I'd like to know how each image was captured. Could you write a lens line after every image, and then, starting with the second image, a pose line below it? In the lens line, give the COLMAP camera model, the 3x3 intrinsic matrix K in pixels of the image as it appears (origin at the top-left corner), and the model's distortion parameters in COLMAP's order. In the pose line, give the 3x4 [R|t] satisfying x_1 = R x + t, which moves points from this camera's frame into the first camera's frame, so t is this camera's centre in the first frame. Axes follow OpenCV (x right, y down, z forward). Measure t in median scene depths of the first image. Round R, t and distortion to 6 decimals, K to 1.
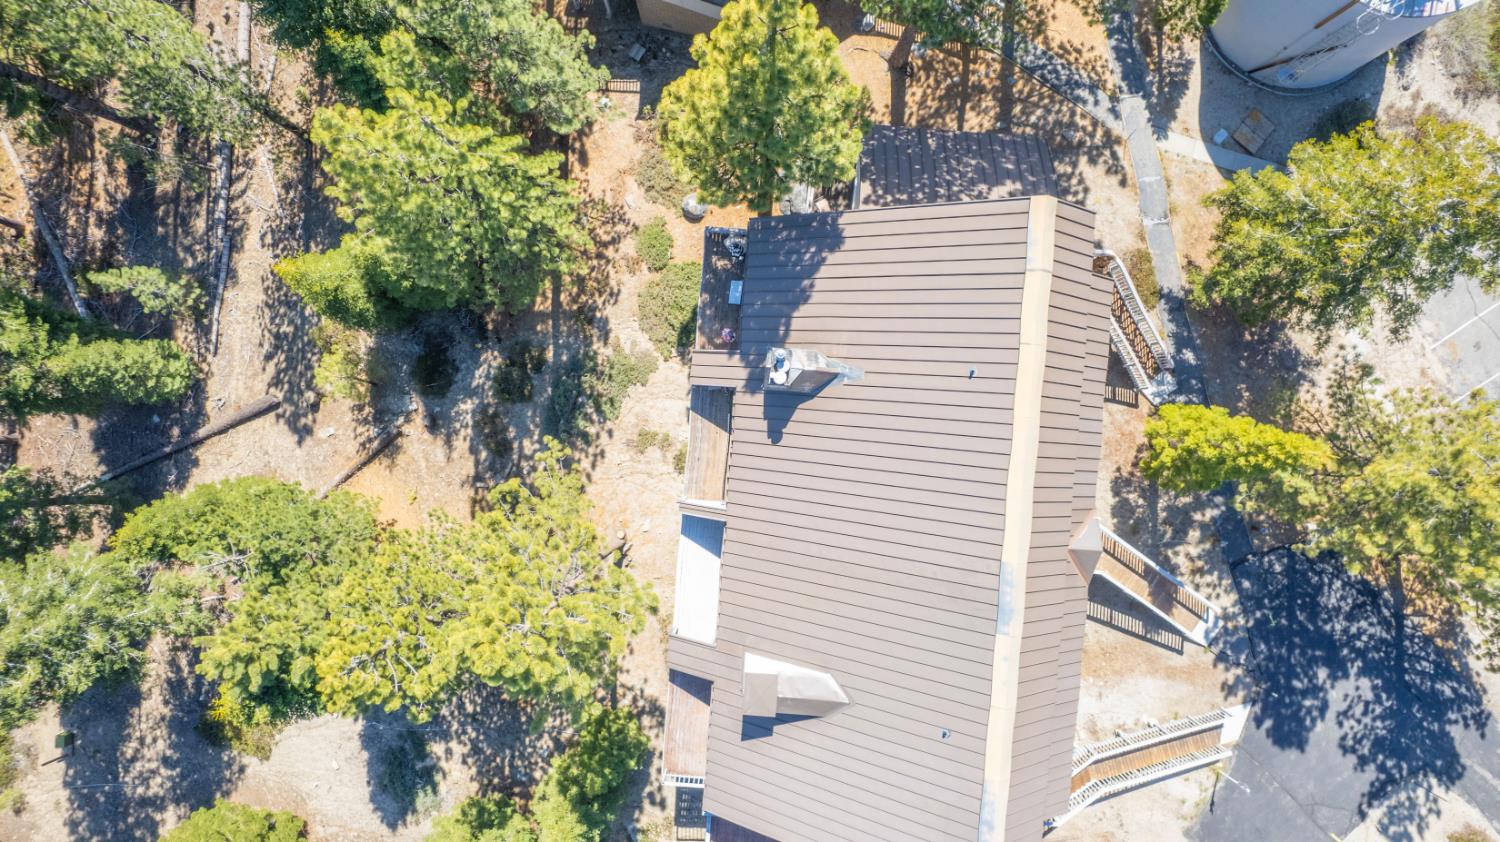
lens RADIAL K [[958.2, 0, 750.0], [0, 958.2, 421.0], [0, 0, 1]] dist [-0.081914, 0.073583]
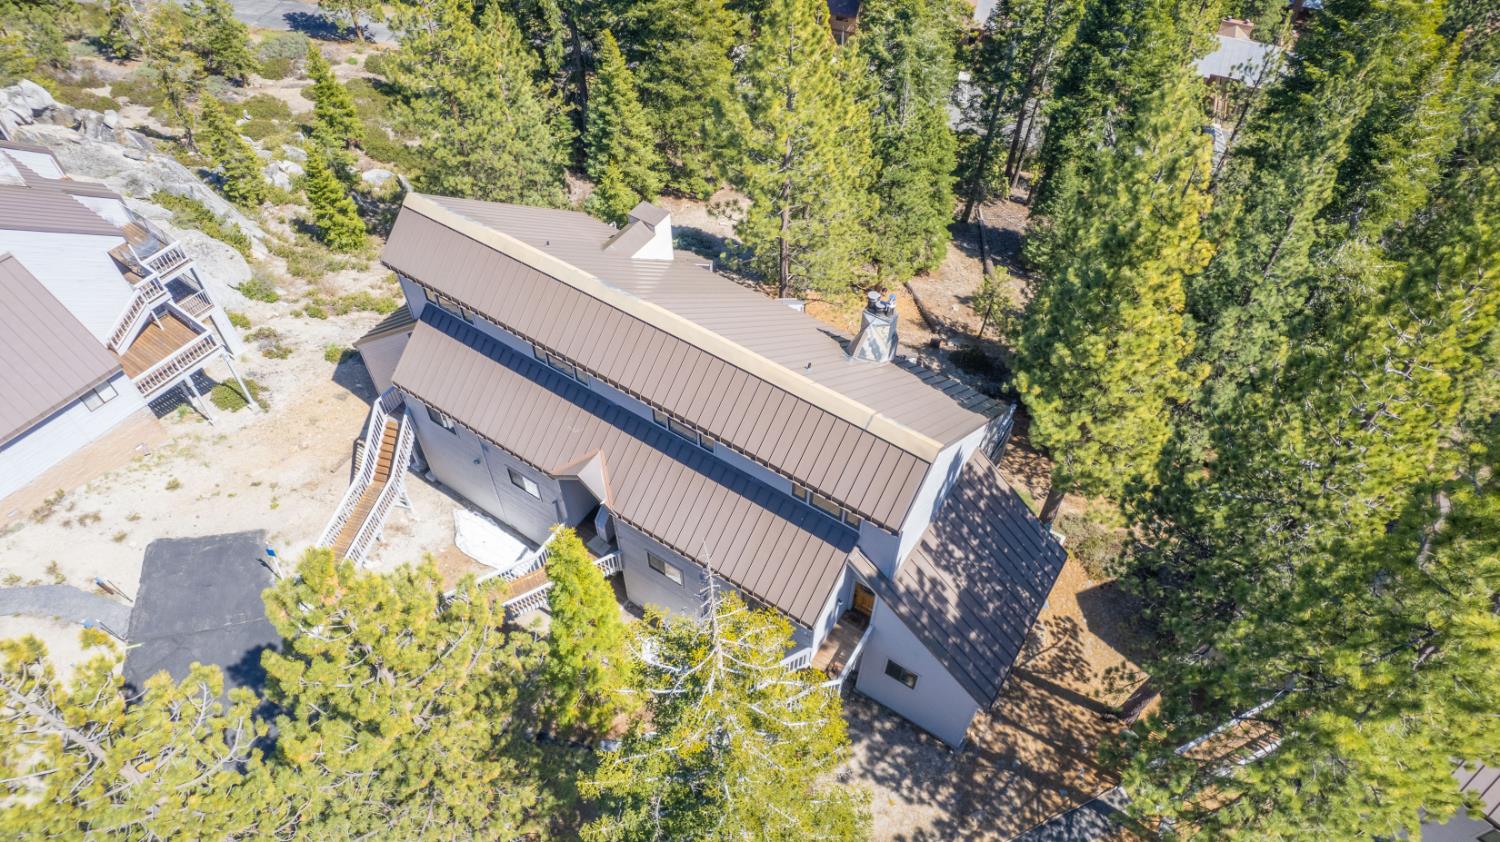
lens RADIAL K [[958.2, 0, 750.0], [0, 958.2, 421.0], [0, 0, 1]] dist [-0.081914, 0.073583]
pose [[-0.474998, 0.697974, -0.535919, 0.628570], [-0.879987, -0.376577, 0.289504, -0.234465], [0.000251, 0.609116, 0.793081, 0.141175]]
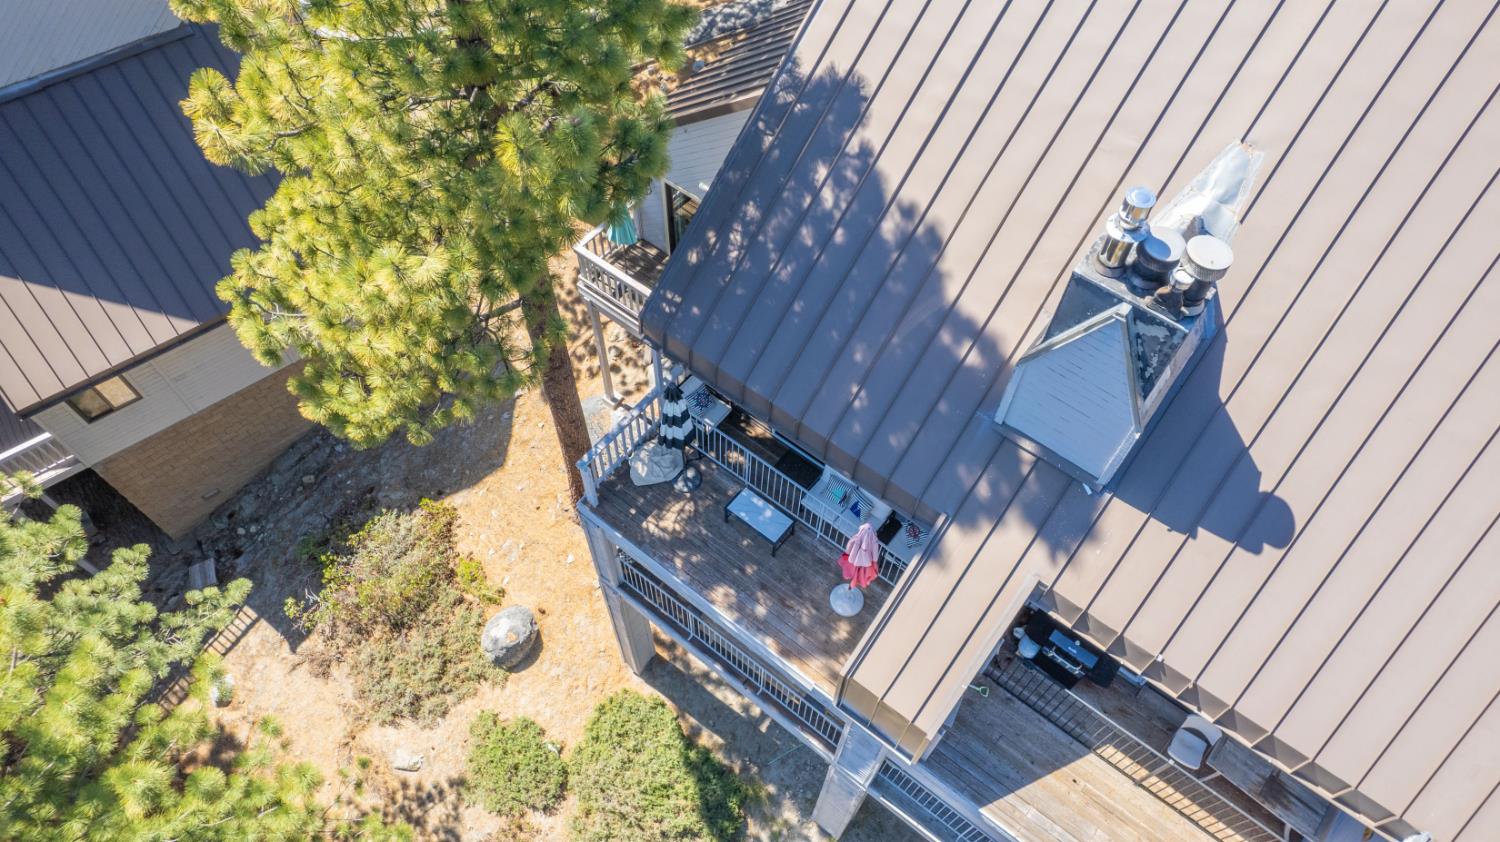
lens RADIAL K [[958.2, 0, 750.0], [0, 958.2, 421.0], [0, 0, 1]] dist [-0.081914, 0.073583]
pose [[0.555159, -0.691537, 0.462142, -0.152252], [0.831682, 0.468352, -0.298248, -0.039723], [-0.010196, 0.549930, 0.835148, 0.614024]]
